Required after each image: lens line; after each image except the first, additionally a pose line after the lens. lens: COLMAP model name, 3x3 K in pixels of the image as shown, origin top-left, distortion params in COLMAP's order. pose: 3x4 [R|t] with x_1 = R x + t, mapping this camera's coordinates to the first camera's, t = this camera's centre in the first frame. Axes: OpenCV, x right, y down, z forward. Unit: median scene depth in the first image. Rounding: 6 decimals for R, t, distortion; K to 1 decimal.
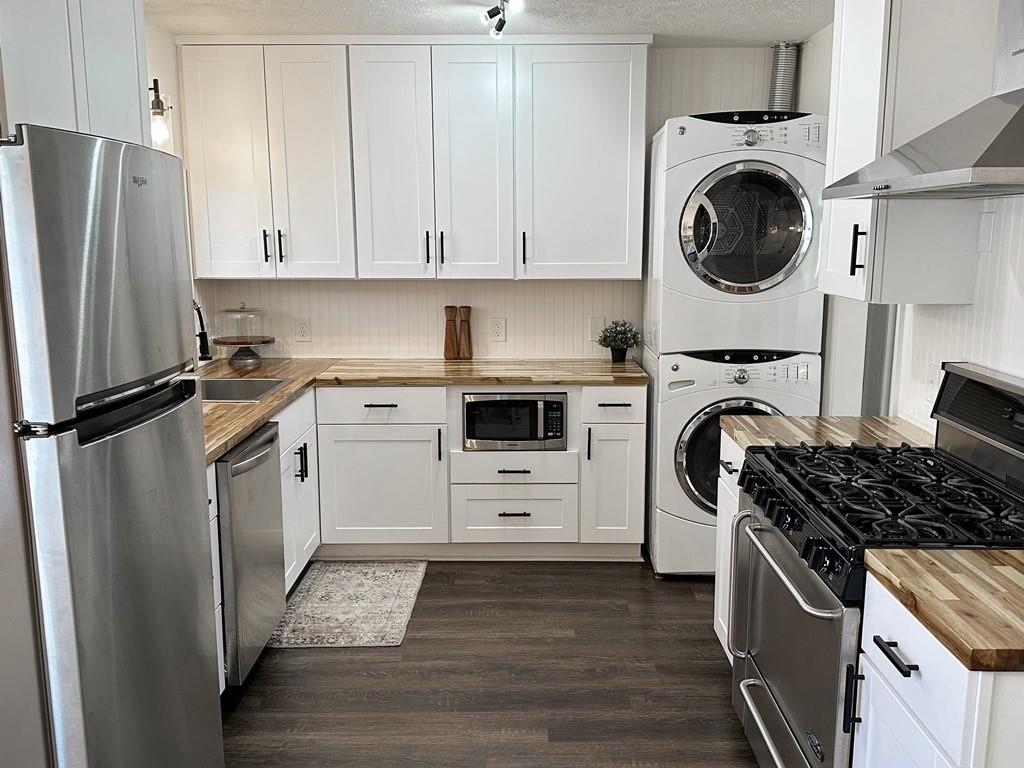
lens RADIAL K [[912.3, 0, 512.3], [0, 912.3, 388.2], [0, 0, 1]] dist [0.086176, -0.019500]
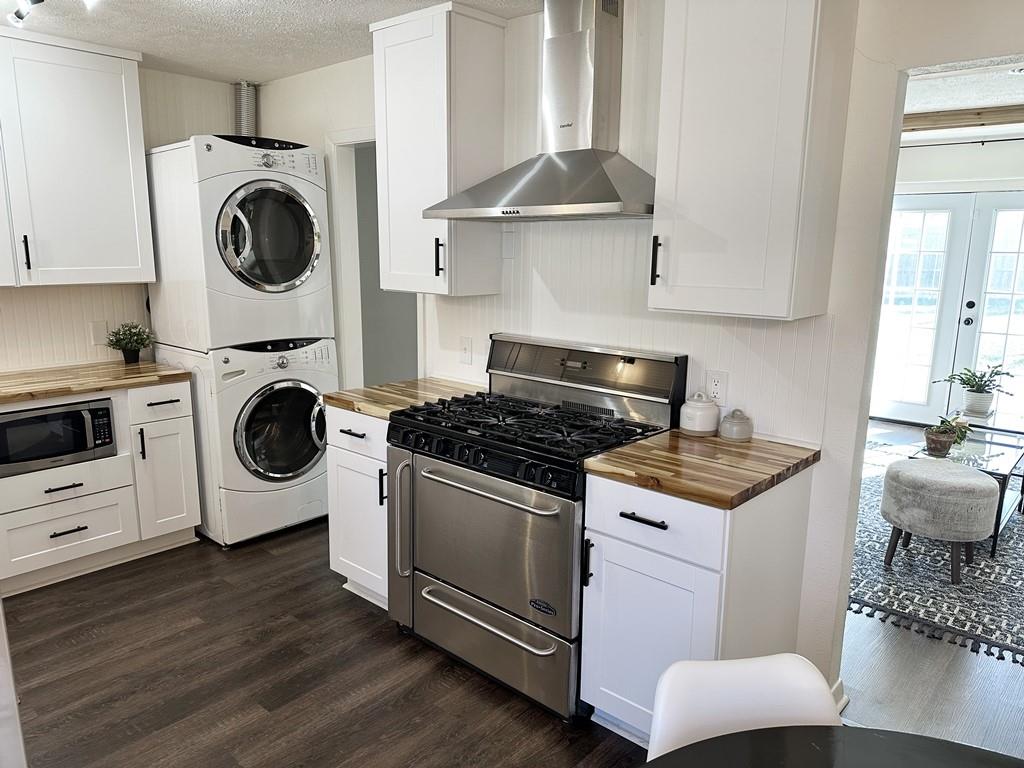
lens RADIAL K [[725.9, 0, 516.8], [0, 725.9, 383.7], [0, 0, 1]] dist [0.050949, -0.056407]
pose [[0.660953, -0.133138, 0.738523, -0.252723], [0.113244, 0.990562, 0.077225, -0.023568], [-0.741834, 0.032591, 0.669791, 0.138910]]
